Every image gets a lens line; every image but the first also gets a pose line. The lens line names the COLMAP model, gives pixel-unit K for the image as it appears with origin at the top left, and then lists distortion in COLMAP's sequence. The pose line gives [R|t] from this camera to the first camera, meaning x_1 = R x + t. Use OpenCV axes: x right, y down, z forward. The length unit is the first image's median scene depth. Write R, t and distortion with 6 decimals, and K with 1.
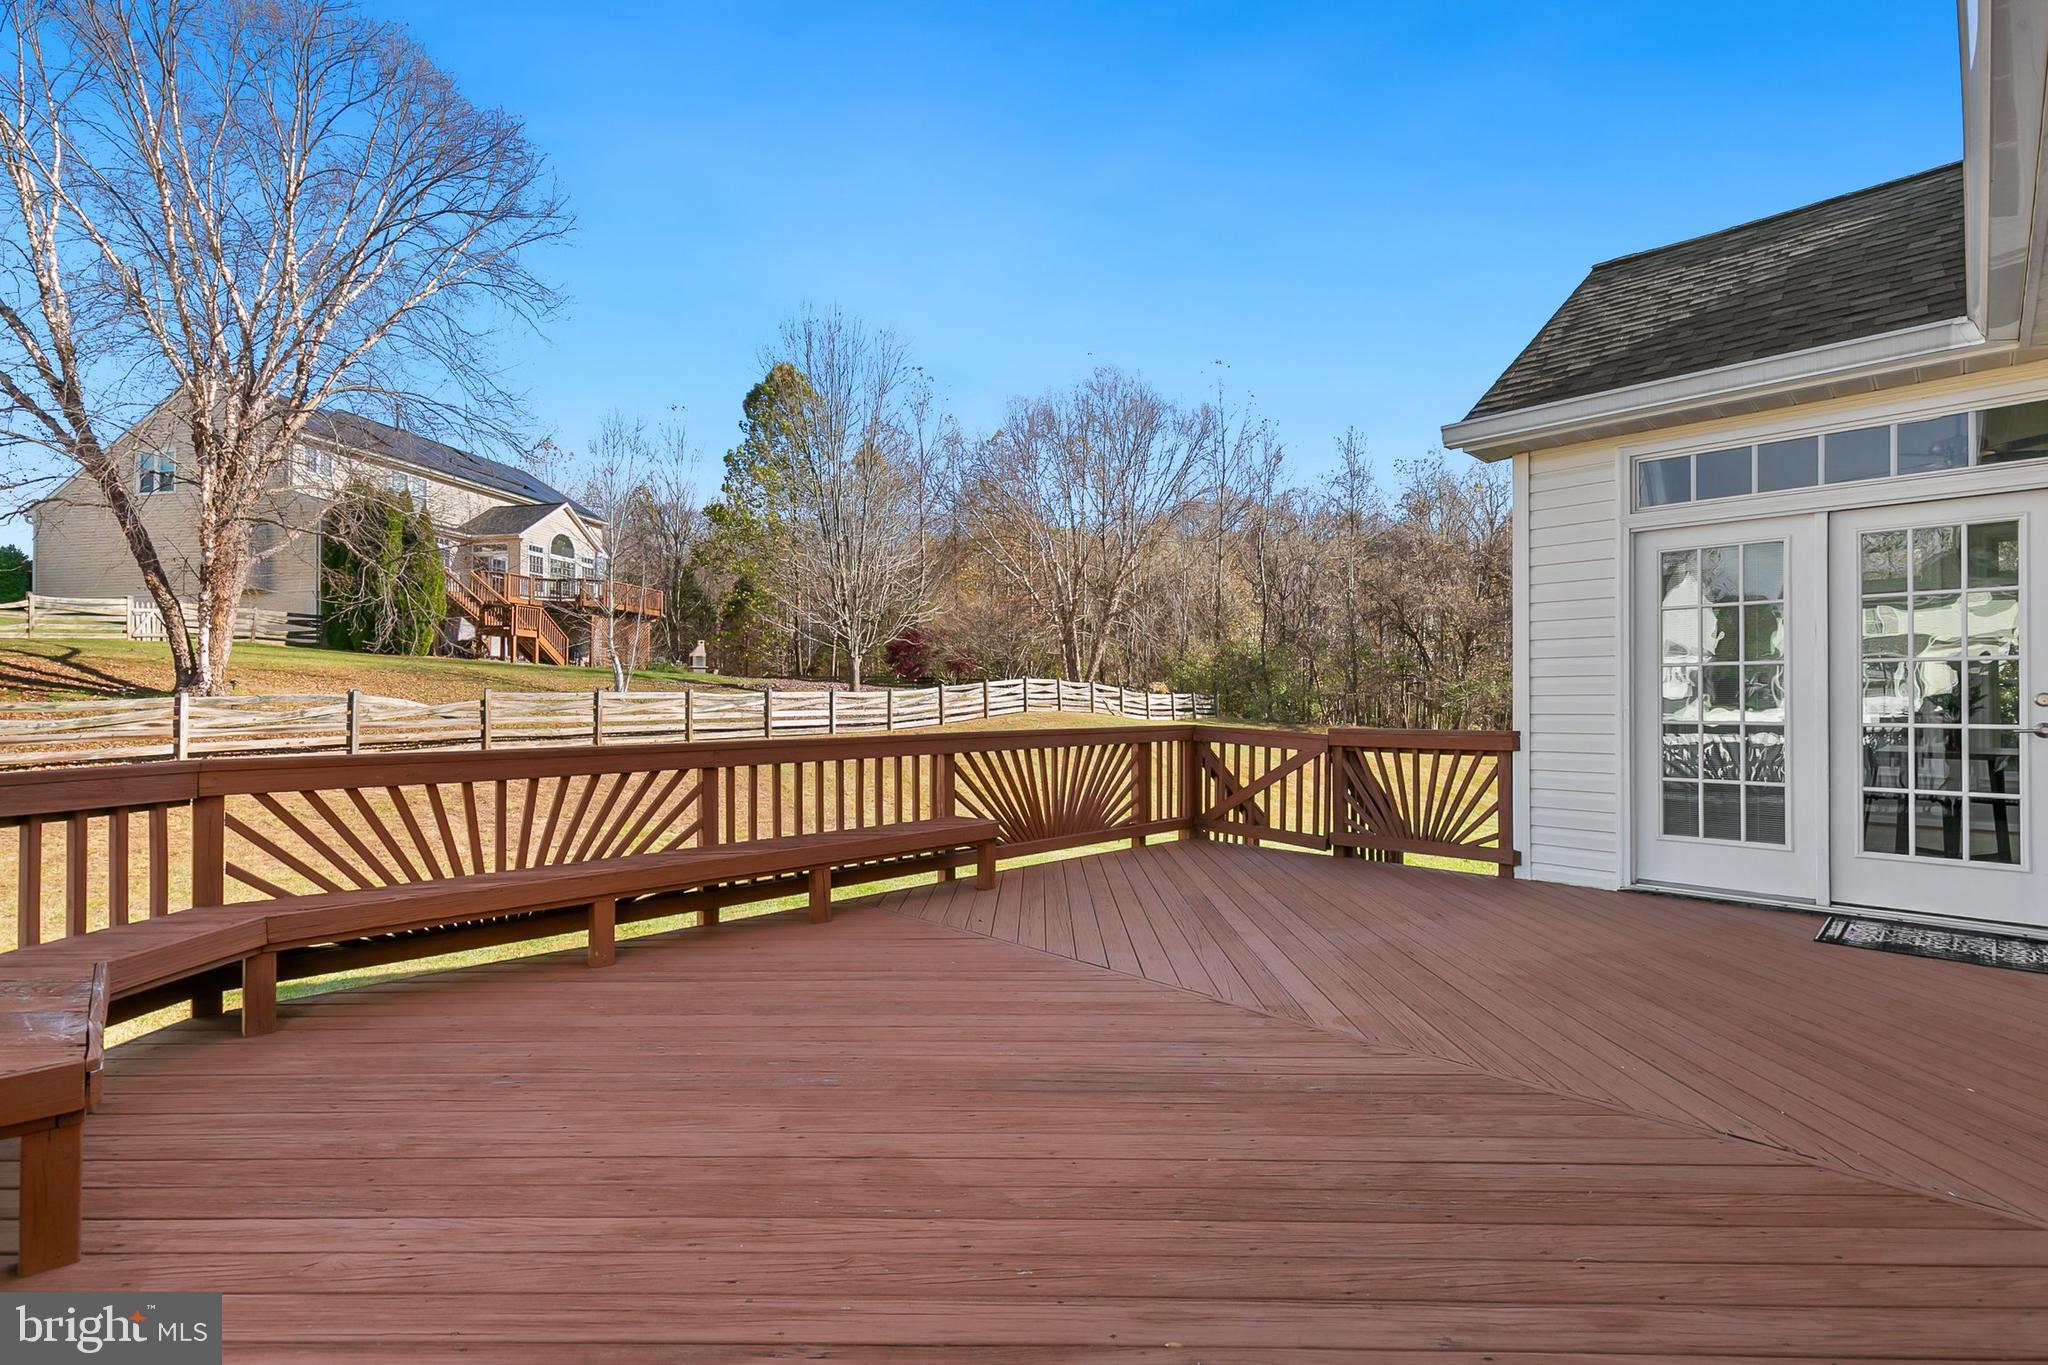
lens RADIAL K [[921.0, 0, 1038.8], [0, 921.0, 676.9], [0, 0, 1]] dist [0.000830, 0.000420]
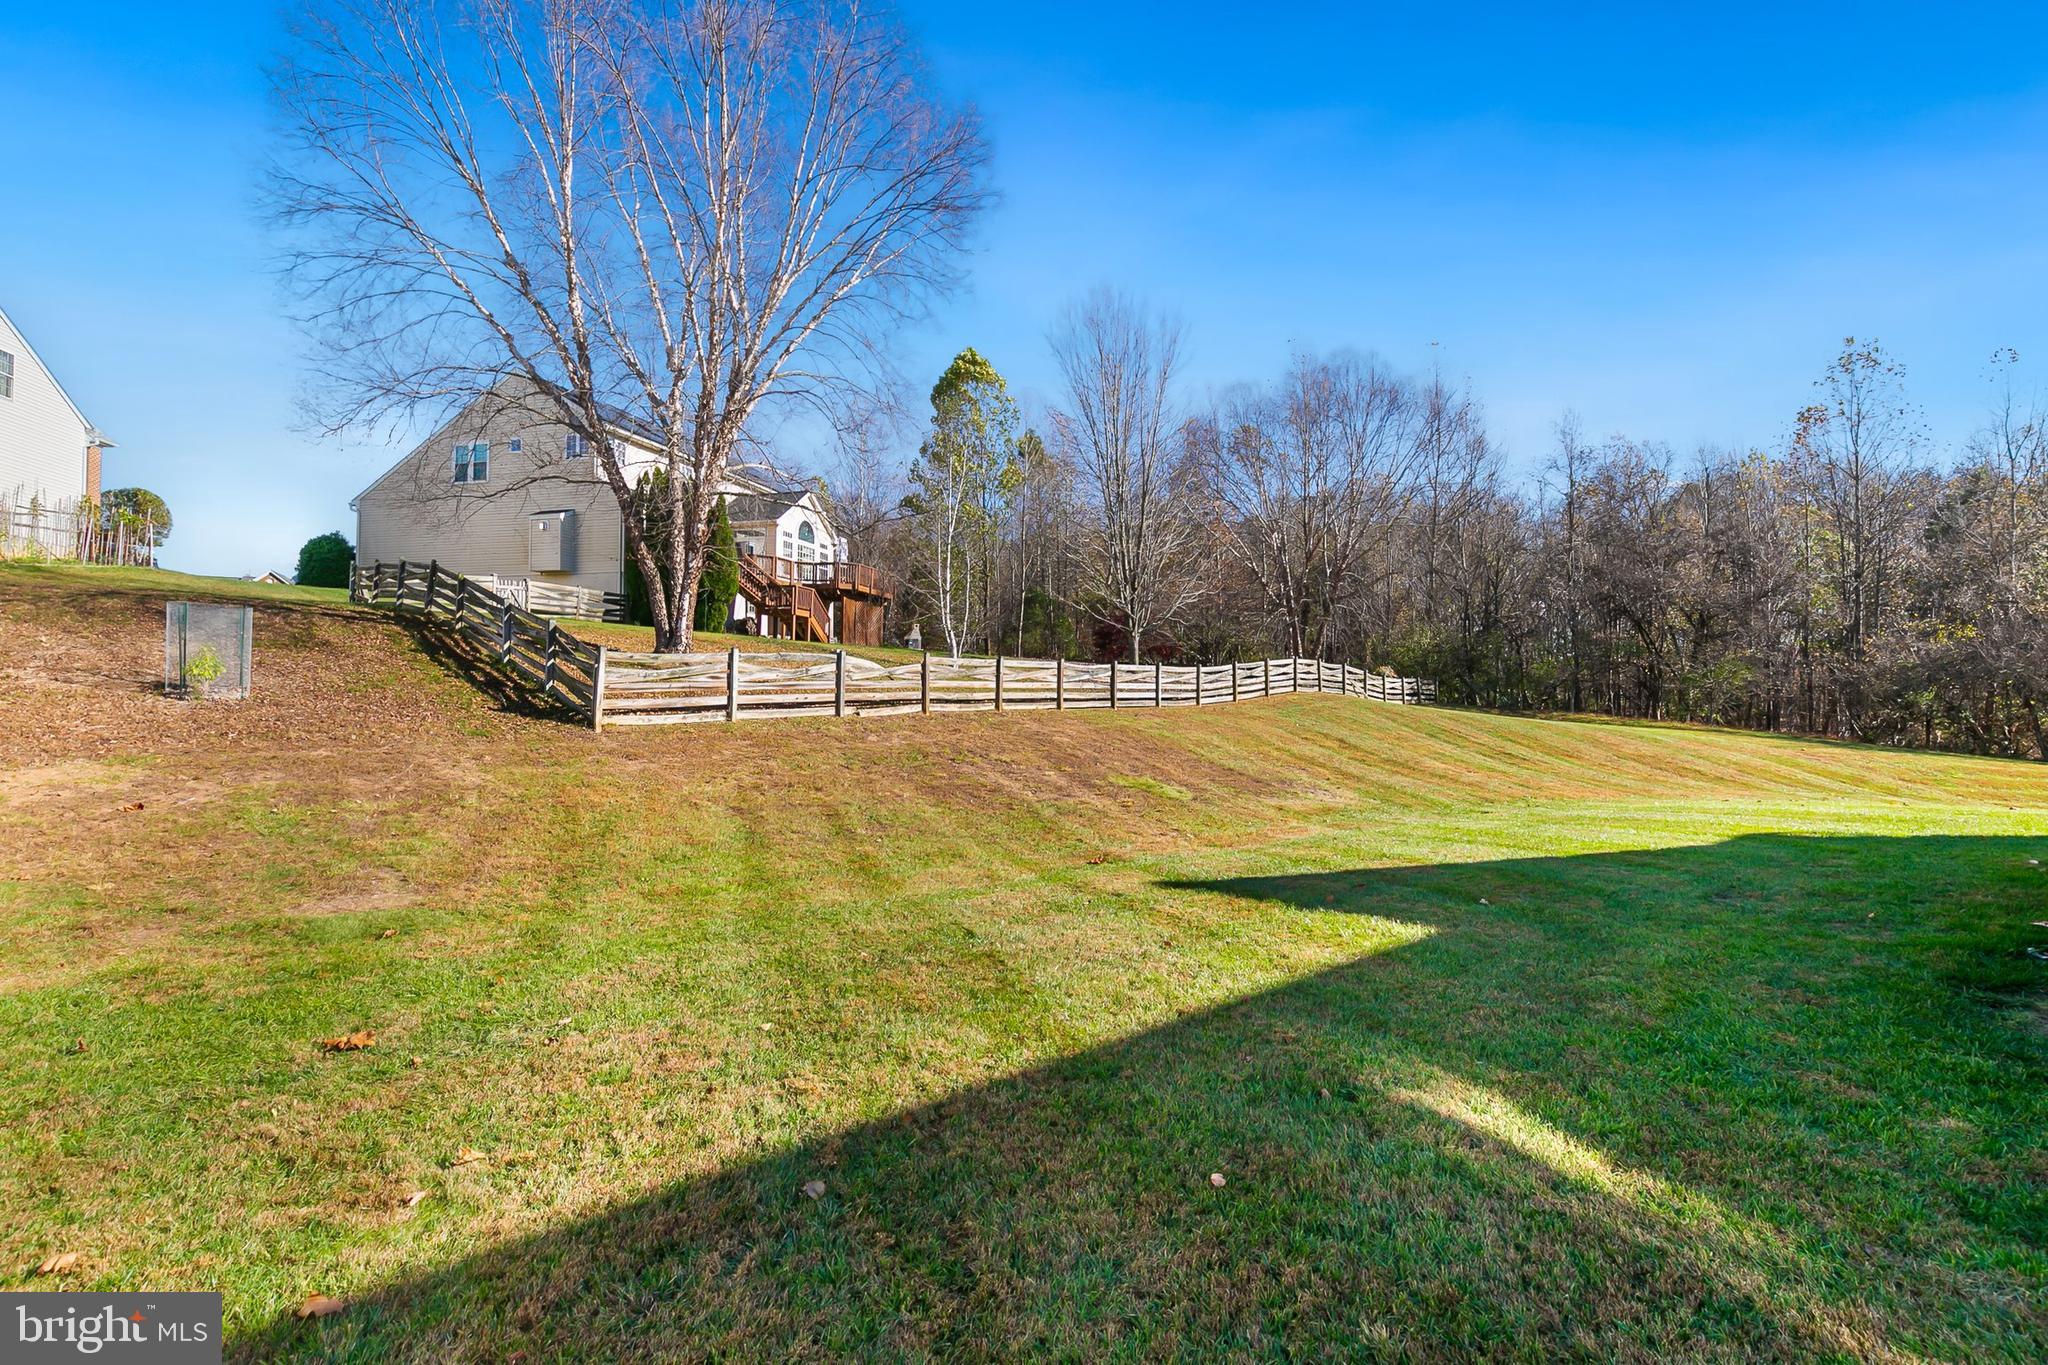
lens RADIAL K [[921.0, 0, 1020.1], [0, 921.0, 666.6], [0, 0, 1]] dist [0.000830, 0.000420]
pose [[0.996742, 0.006523, -0.080388, -0.276740], [-0.007117, 0.999949, -0.007103, 0.023842], [0.080338, 0.007652, 0.996738, -0.032833]]
